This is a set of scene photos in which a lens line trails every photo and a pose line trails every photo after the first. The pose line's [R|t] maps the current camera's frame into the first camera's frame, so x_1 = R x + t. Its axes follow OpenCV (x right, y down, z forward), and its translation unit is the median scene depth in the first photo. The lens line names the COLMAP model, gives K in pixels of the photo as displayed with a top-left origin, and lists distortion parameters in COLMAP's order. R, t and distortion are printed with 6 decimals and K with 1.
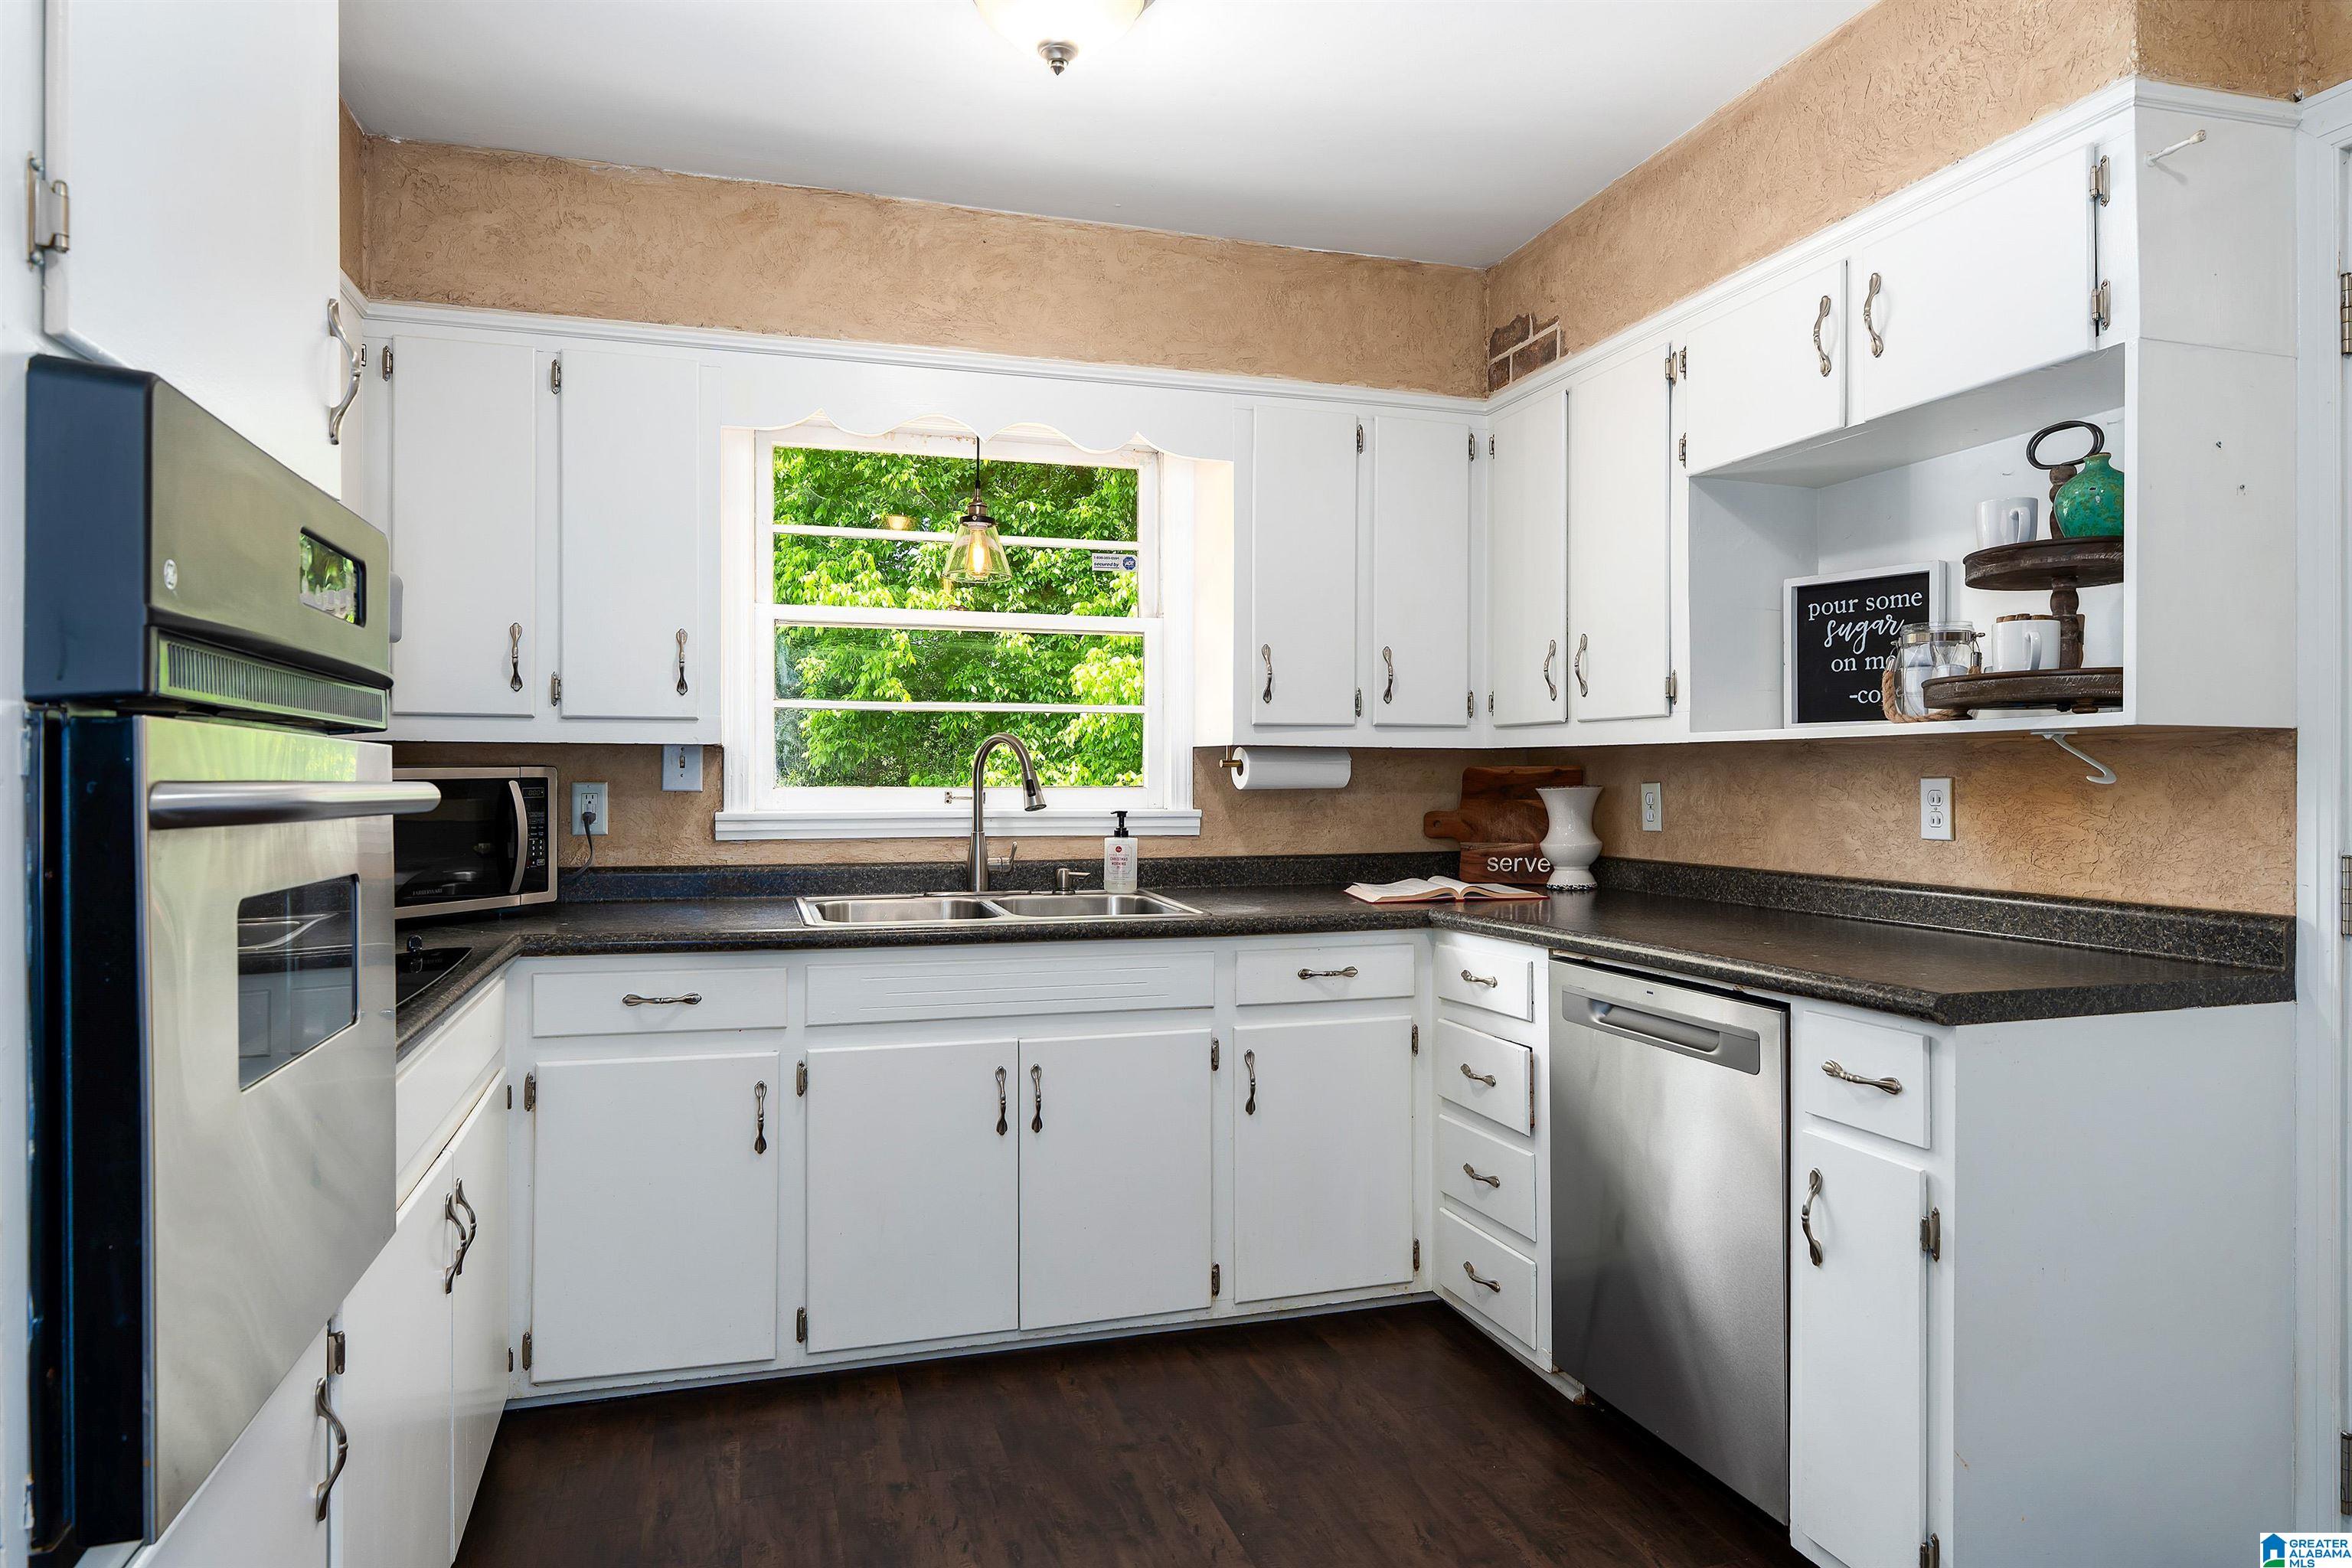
lens RADIAL K [[1396.5, 0, 1170.7], [0, 1396.5, 787.0], [0, 0, 1]] dist [0.000408, -0.001156]
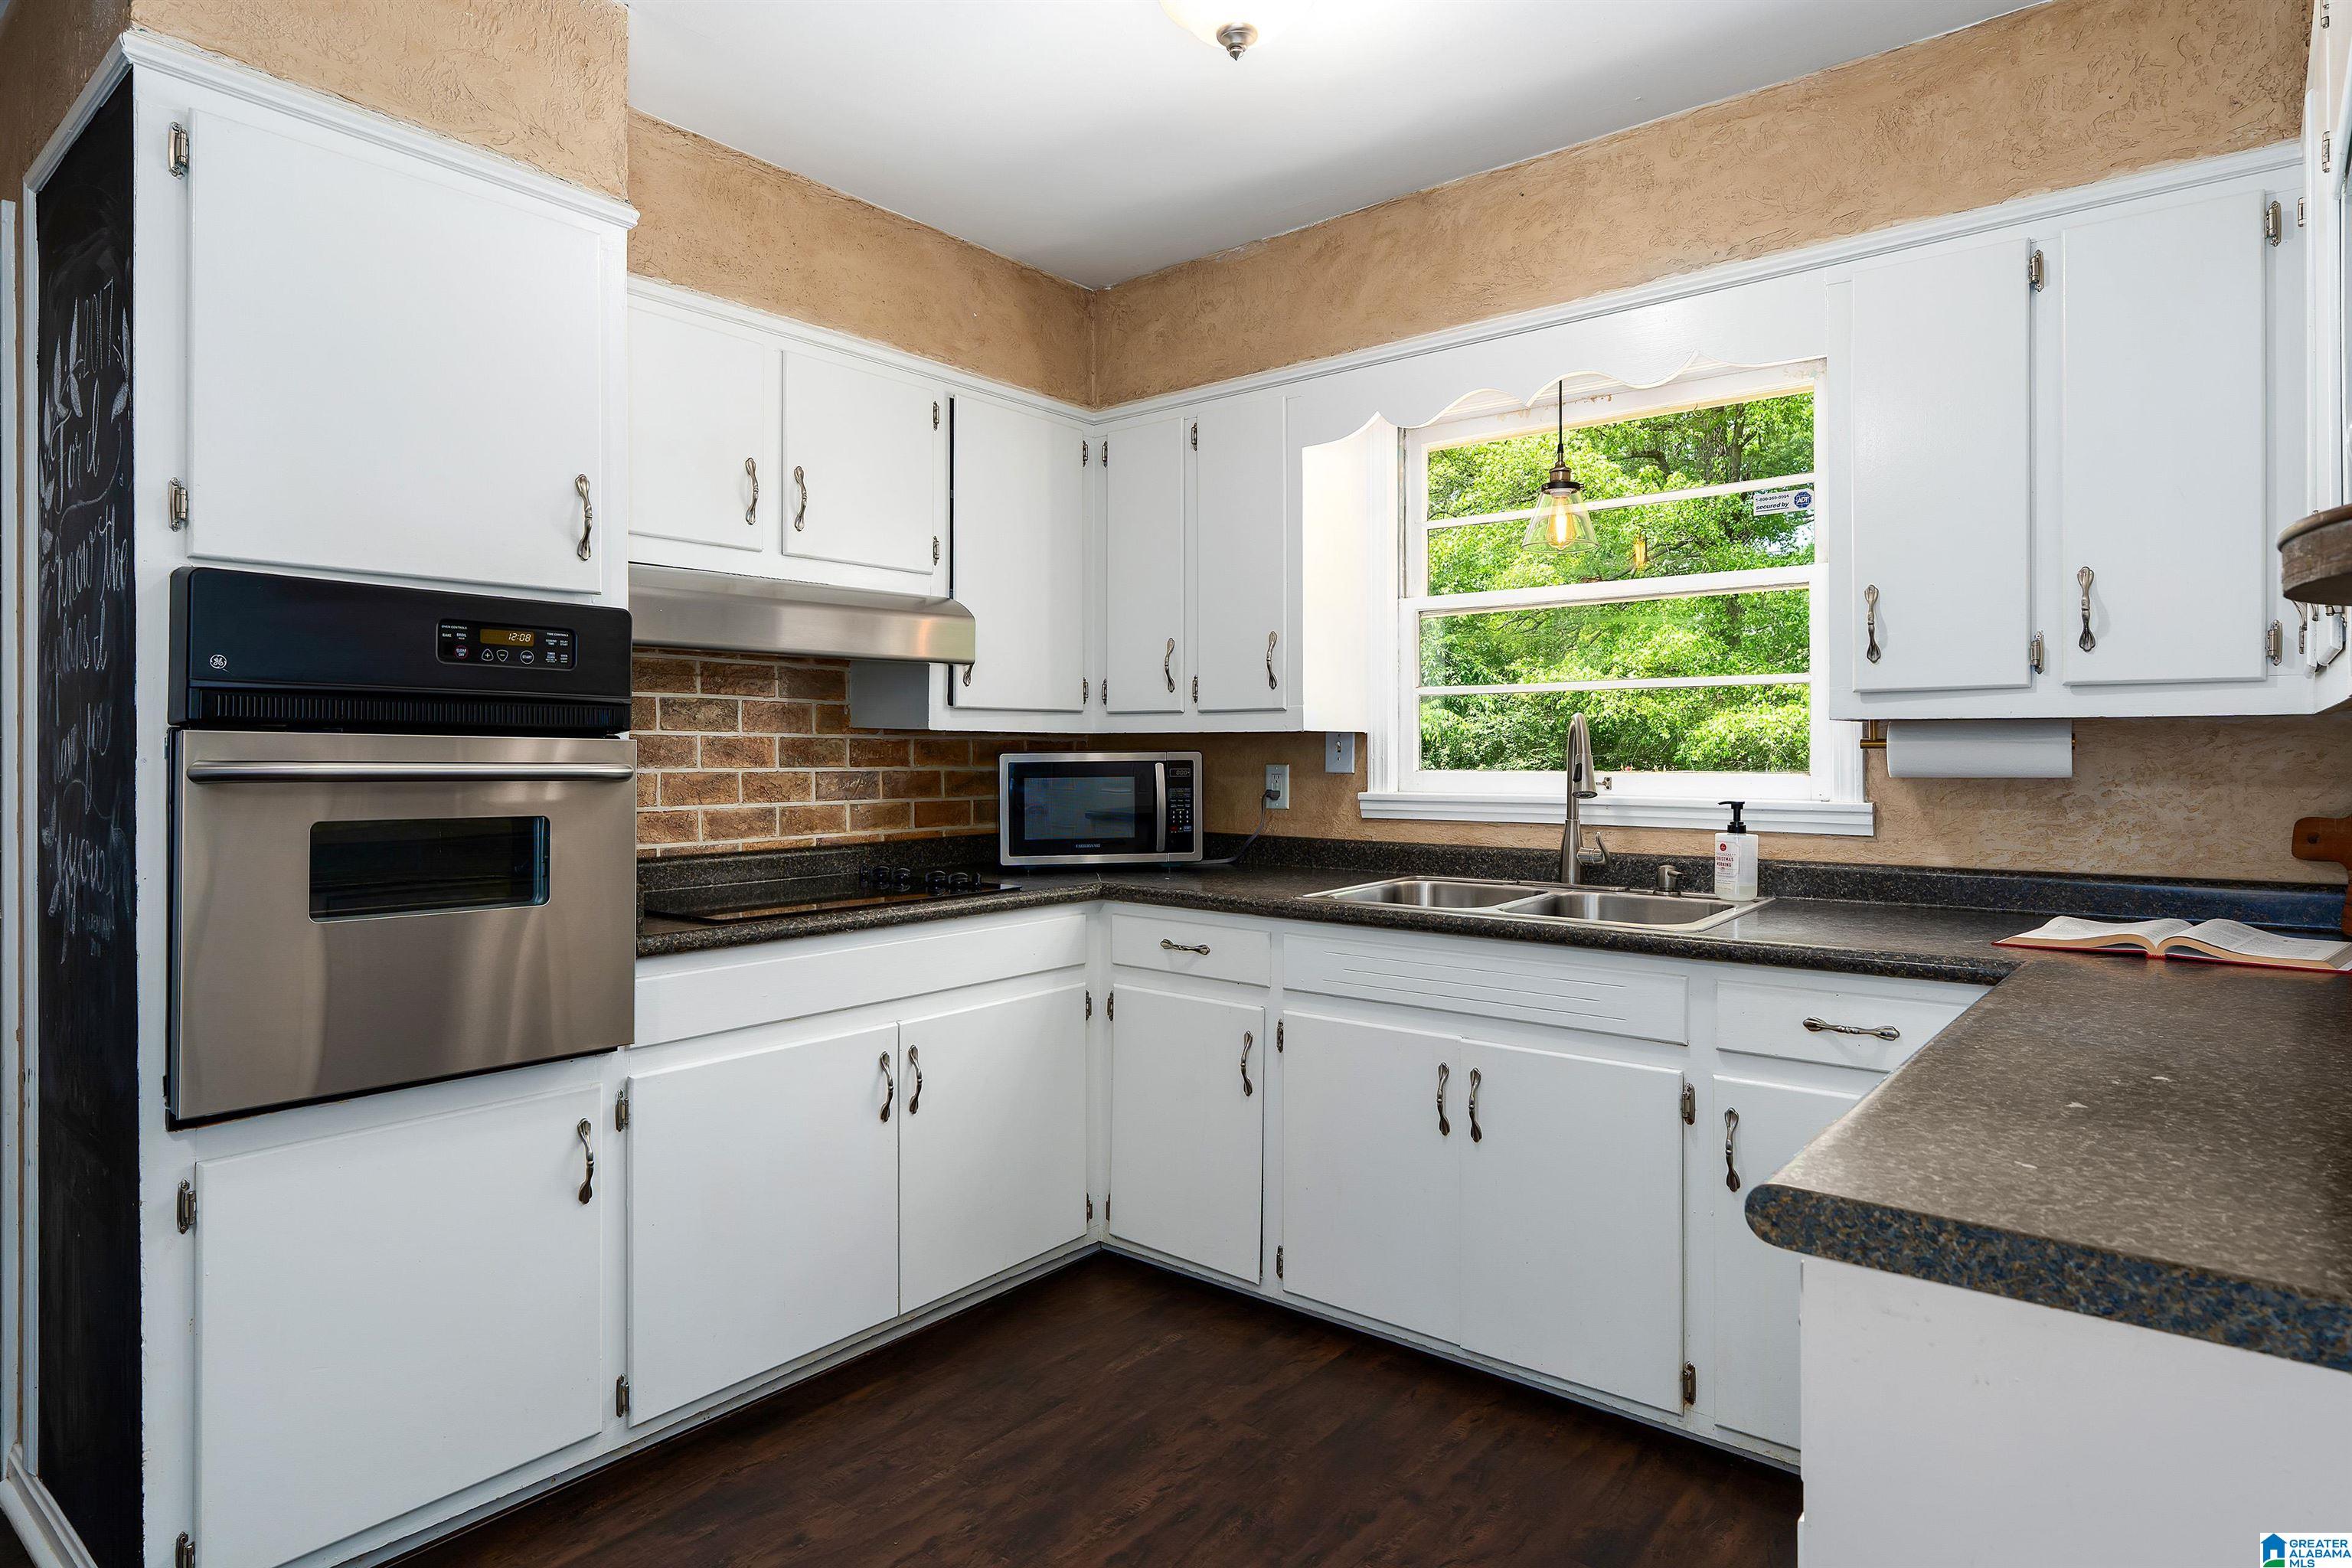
lens RADIAL K [[1315.6, 0, 1178.1], [0, 1315.6, 760.1], [0, 0, 1]] dist [-0.003374, 0.001531]
pose [[0.553336, 0.000843, -0.832958, 0.463389], [-0.008107, 0.999958, -0.004374, -0.001733], [0.832919, 0.009173, 0.553319, 0.305388]]
